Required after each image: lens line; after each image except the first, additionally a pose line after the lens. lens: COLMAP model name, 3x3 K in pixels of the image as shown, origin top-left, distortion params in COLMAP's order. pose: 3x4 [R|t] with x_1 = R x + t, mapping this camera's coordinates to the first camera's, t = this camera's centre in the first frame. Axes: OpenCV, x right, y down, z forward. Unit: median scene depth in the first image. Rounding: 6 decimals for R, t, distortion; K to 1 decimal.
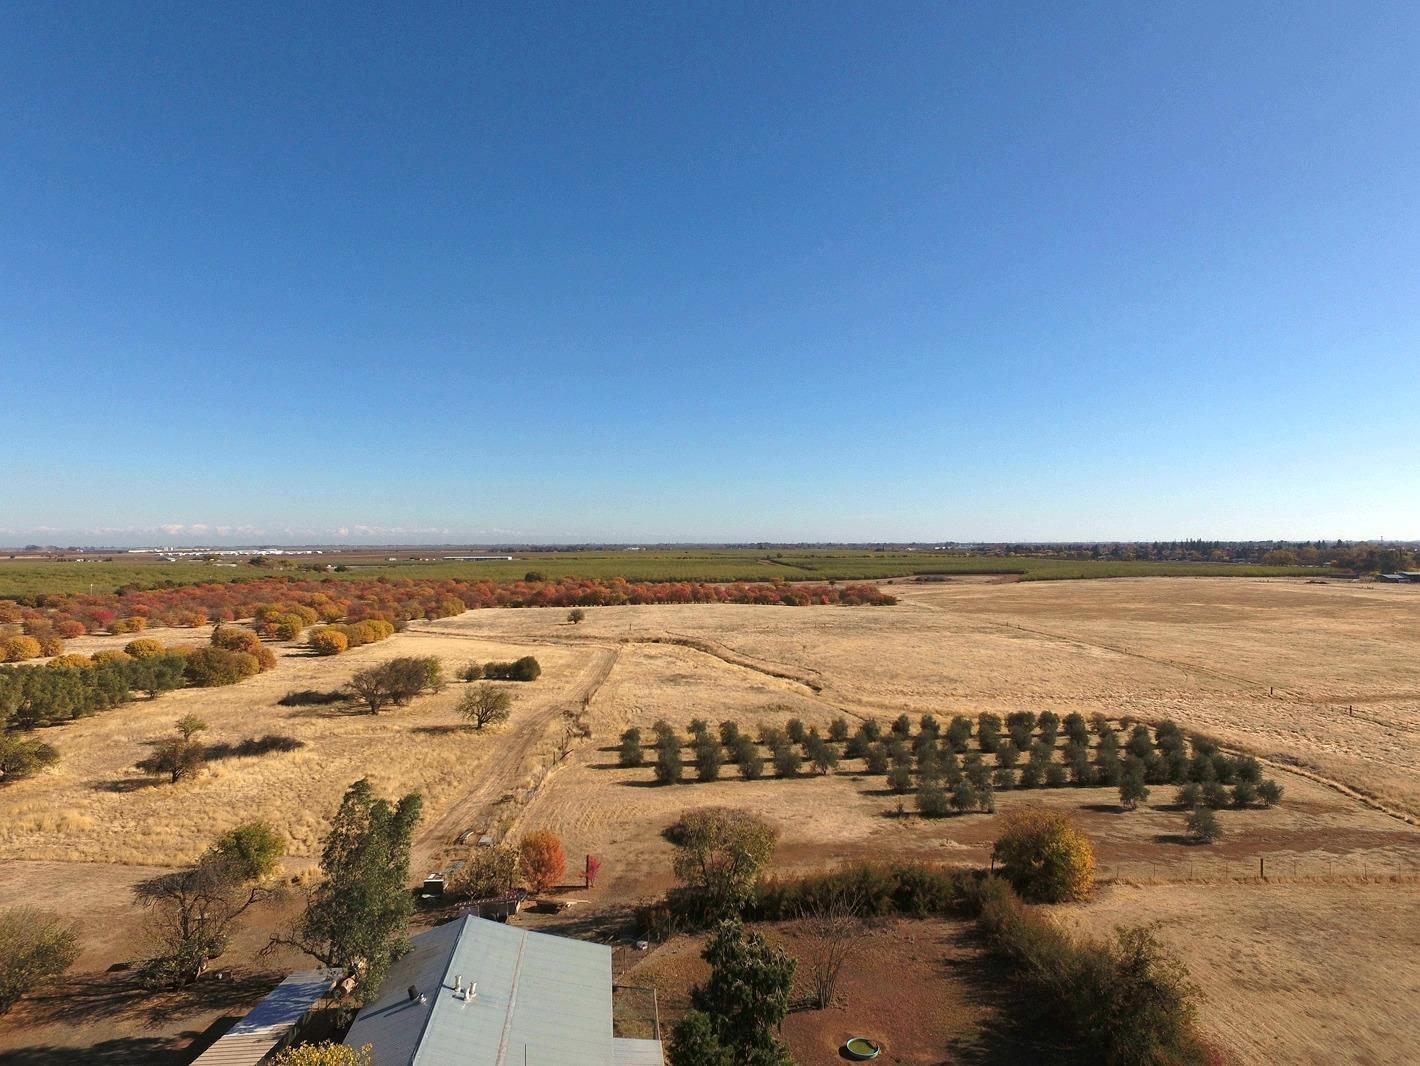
lens RADIAL K [[831.7, 0, 710.0], [0, 831.7, 533.0], [0, 0, 1]] dist [-0.015451, 0.021943]
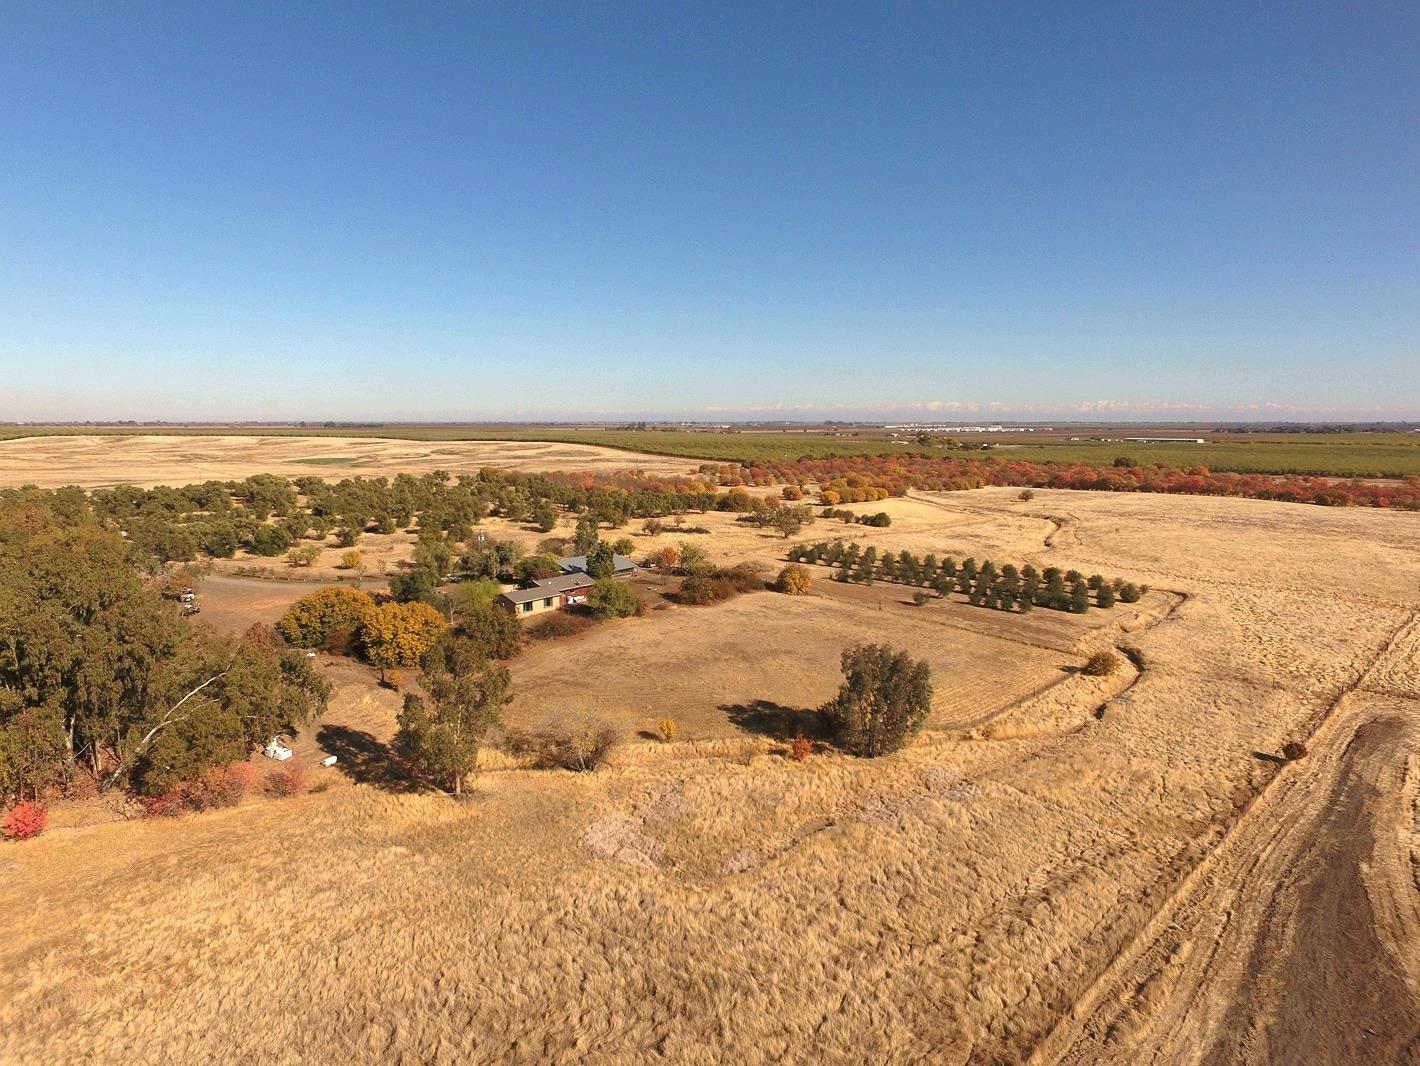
lens RADIAL K [[831.7, 0, 710.0], [0, 831.7, 533.0], [0, 0, 1]] dist [-0.015451, 0.021943]
pose [[0.670517, 0.106248, -0.734247, 0.320217], [0.003671, 0.989205, 0.146493, -0.020865], [0.741885, -0.100922, 0.662888, -0.134755]]
